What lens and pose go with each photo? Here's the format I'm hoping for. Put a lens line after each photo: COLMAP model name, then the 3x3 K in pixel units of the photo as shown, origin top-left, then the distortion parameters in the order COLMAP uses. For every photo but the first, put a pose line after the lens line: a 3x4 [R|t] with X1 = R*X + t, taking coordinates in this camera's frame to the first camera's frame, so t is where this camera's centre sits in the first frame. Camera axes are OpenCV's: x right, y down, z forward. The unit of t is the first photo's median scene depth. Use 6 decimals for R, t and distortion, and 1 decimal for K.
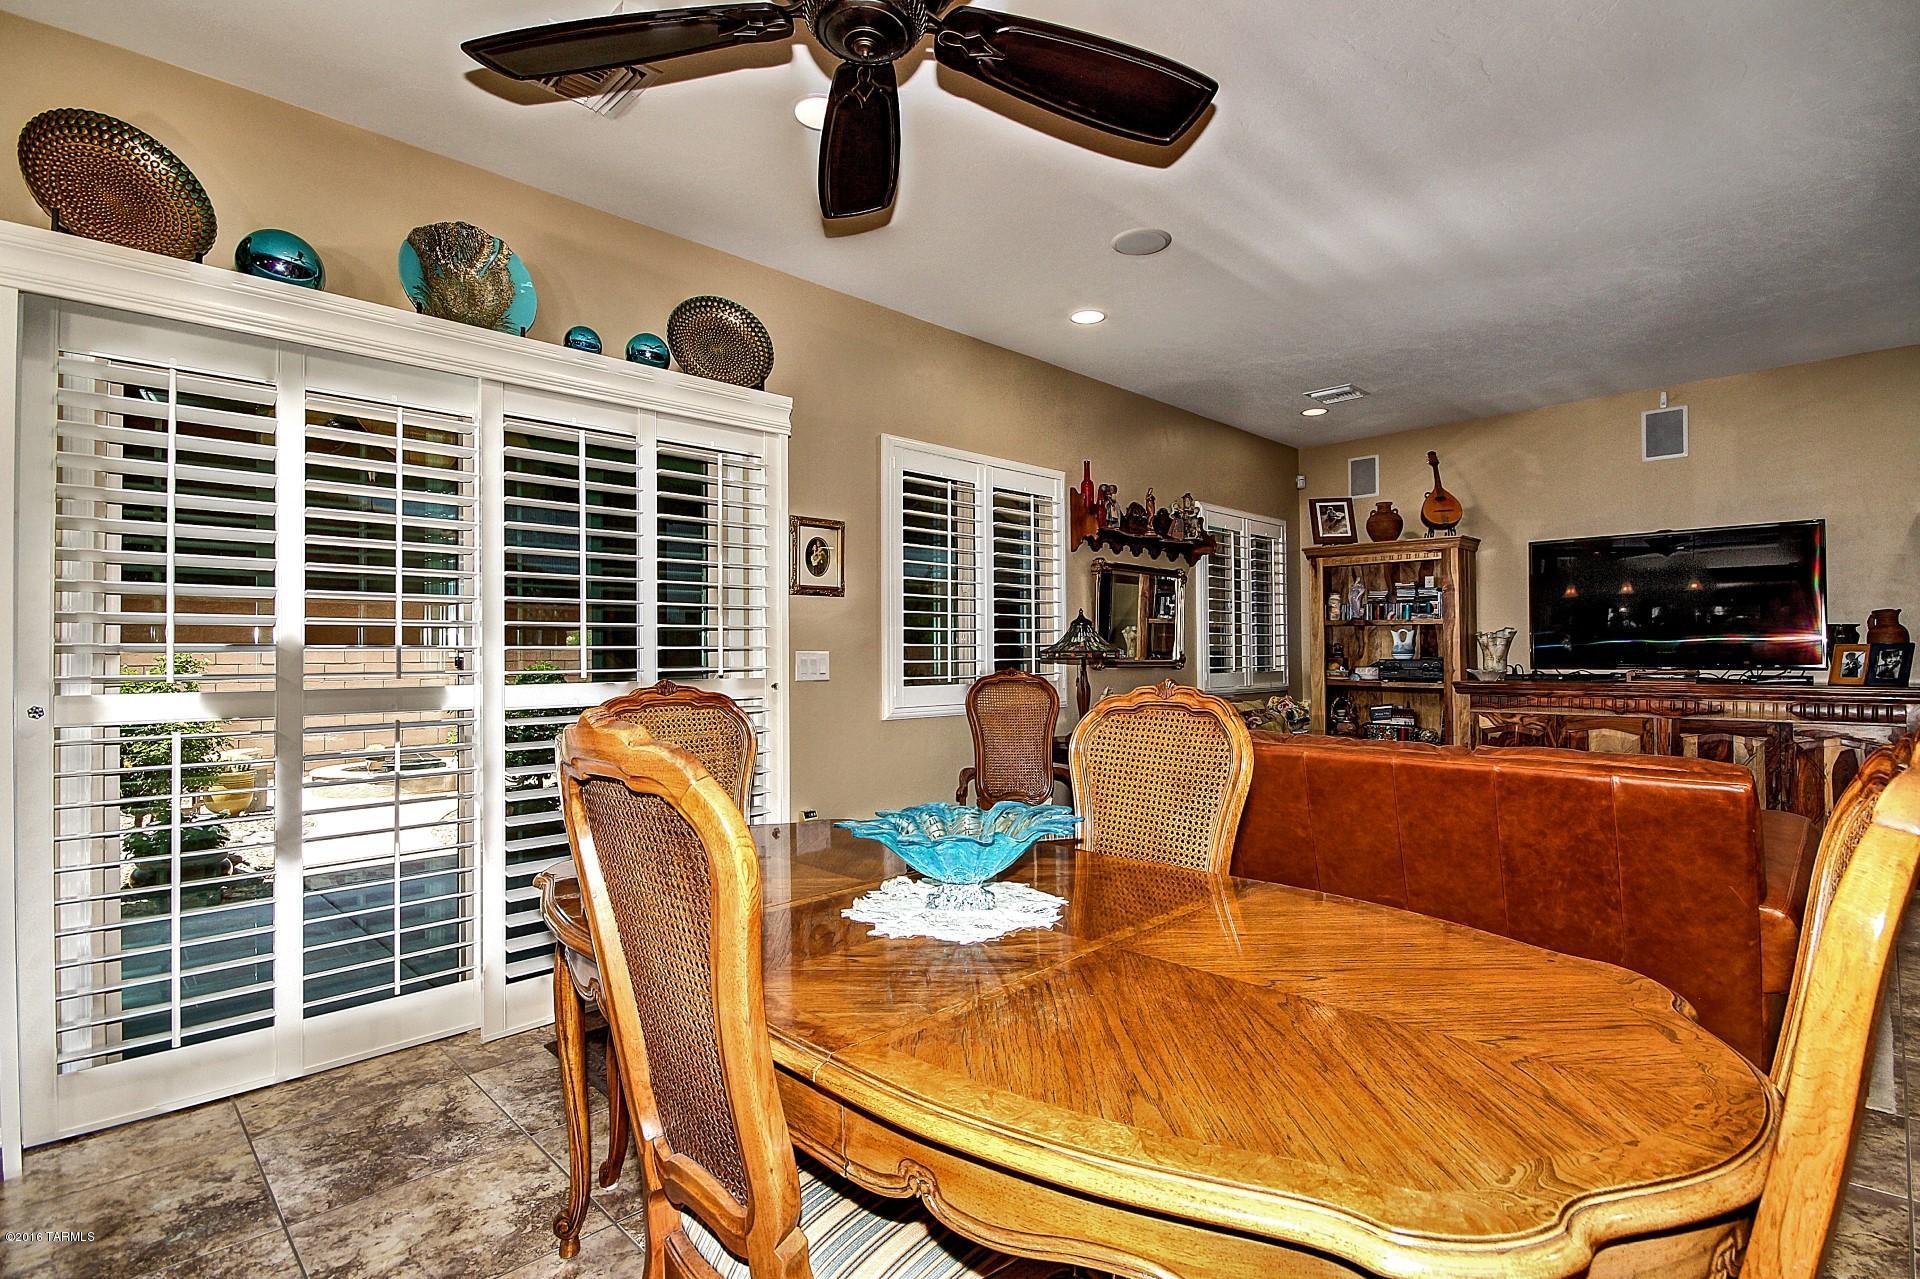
lens RADIAL K [[913.7, 0, 969.5], [0, 913.7, 642.6], [0, 0, 1]] dist [-0.000212, -0.003791]
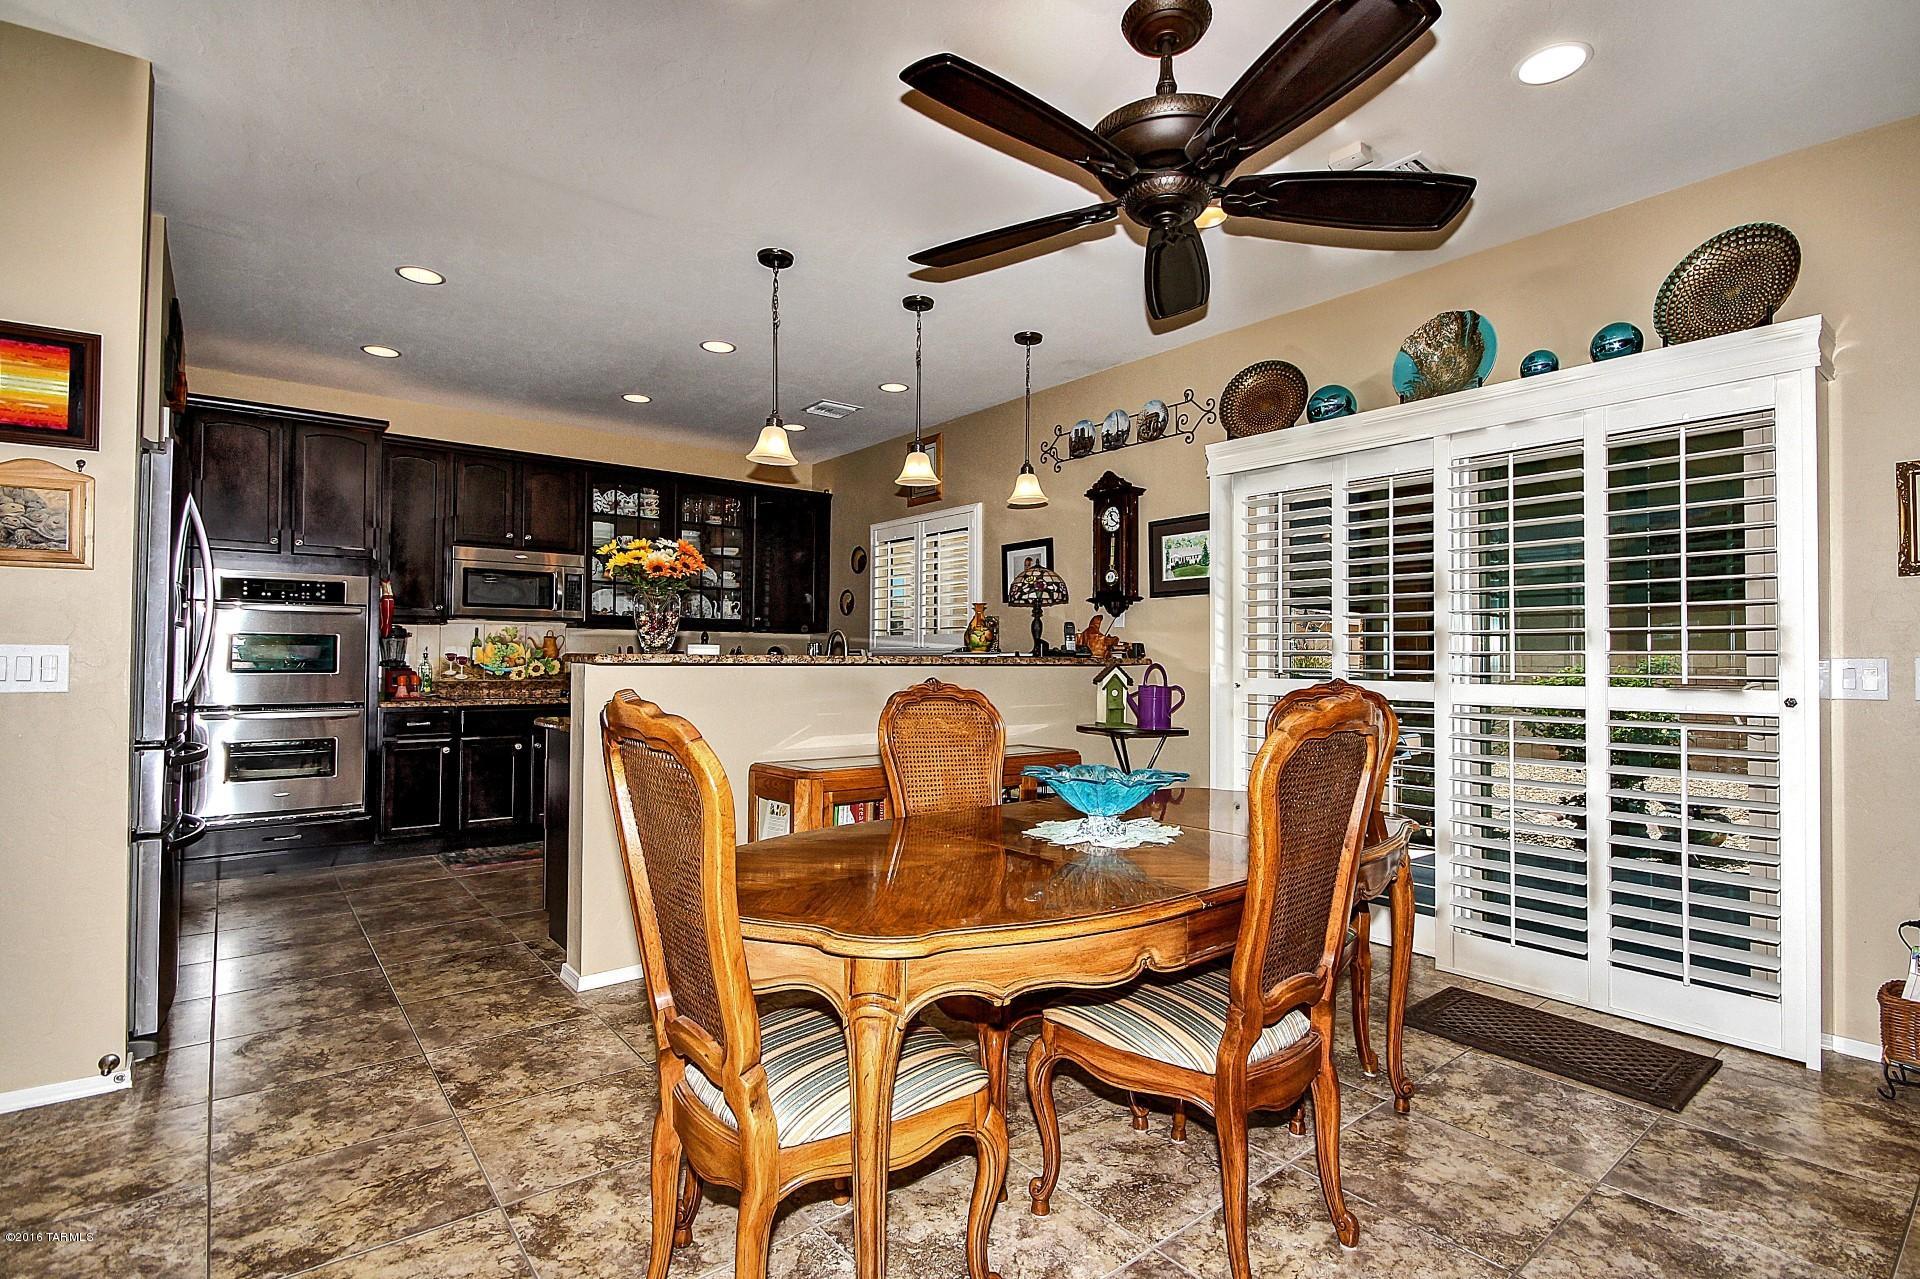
lens RADIAL K [[913.7, 0, 954.0], [0, 913.7, 652.2], [0, 0, 1]] dist [-0.000212, -0.003791]
pose [[-0.128240, -0.001014, -0.991743, 0.446391], [0.007977, 0.999966, -0.002054, 0.001451], [0.991711, -0.008174, -0.128228, 0.281438]]
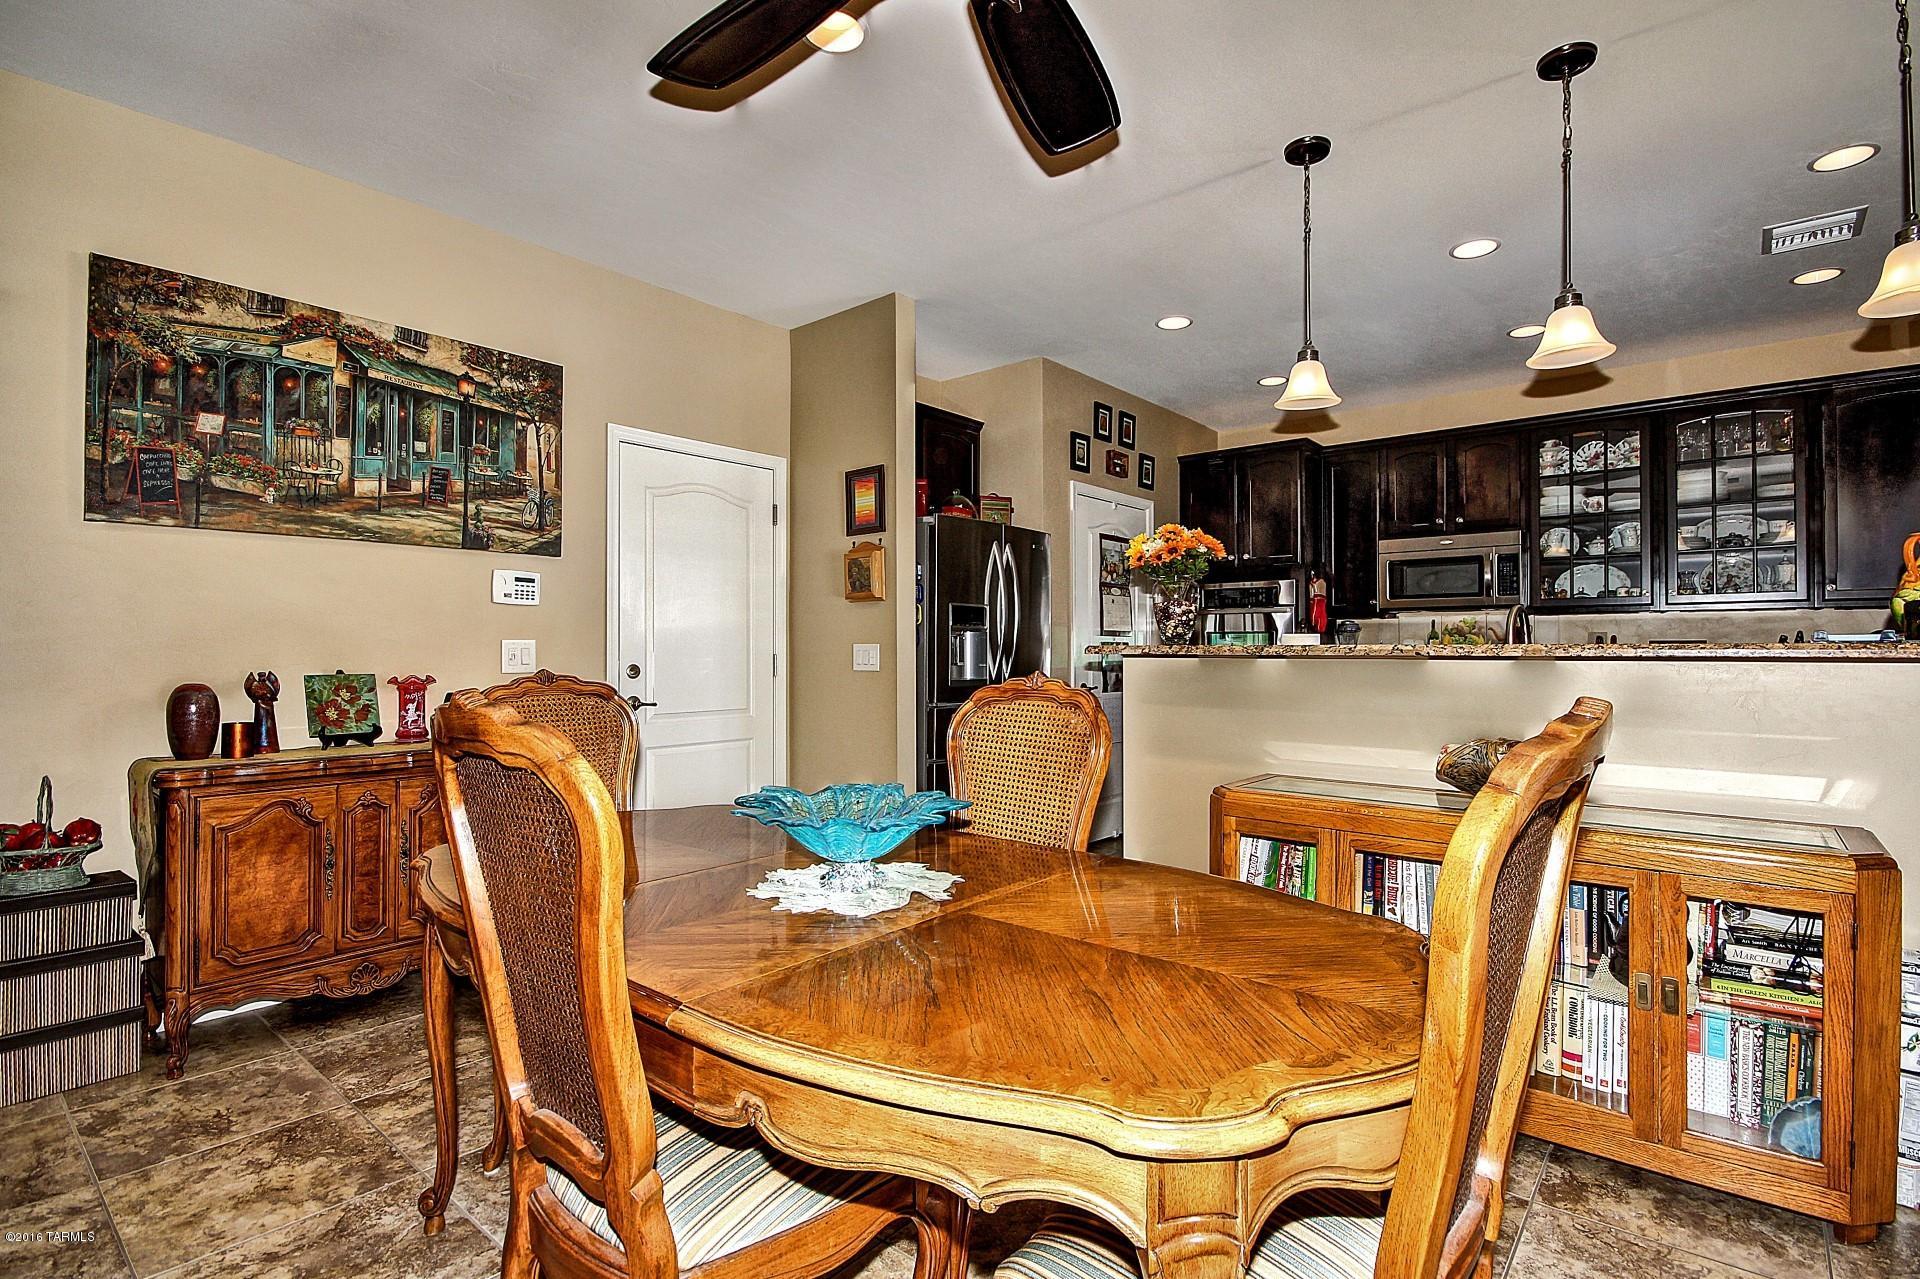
lens RADIAL K [[913.7, 0, 999.0], [0, 913.7, 645.2], [0, 0, 1]] dist [-0.000212, -0.003791]
pose [[-0.994821, 0.006850, -0.101407, 0.006982], [0.008498, 0.999839, -0.015833, 0.007874], [0.101282, -0.016613, -0.994719, 0.605158]]
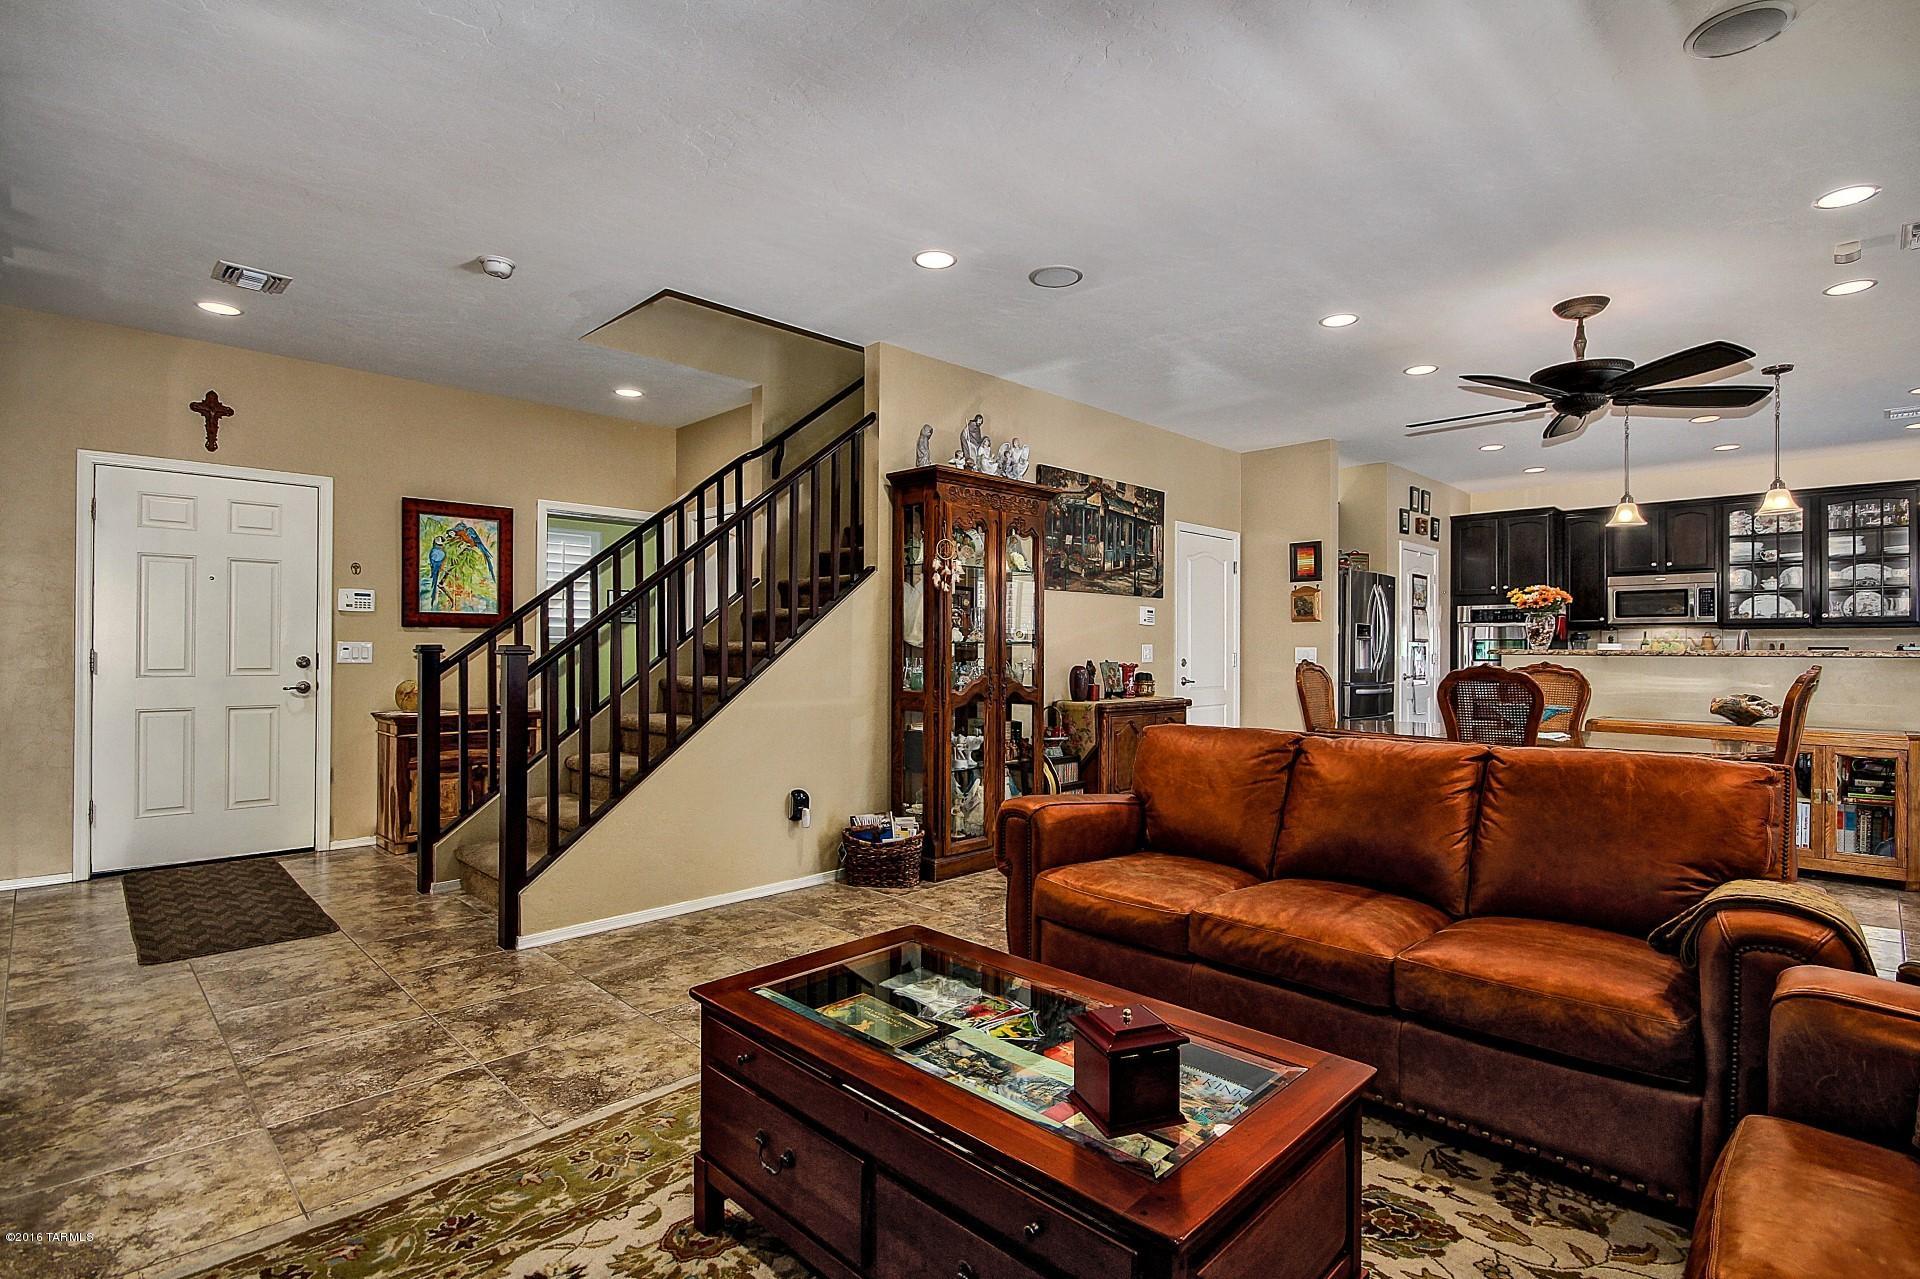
lens RADIAL K [[913.7, 0, 997.6], [0, 913.7, 649.5], [0, 0, 1]] dist [-0.000212, -0.003791]
pose [[-0.999978, 0.002376, -0.006224, 0.529612], [0.002460, 0.999907, -0.013384, 0.013813], [0.006192, -0.013399, -0.999891, 1.161957]]
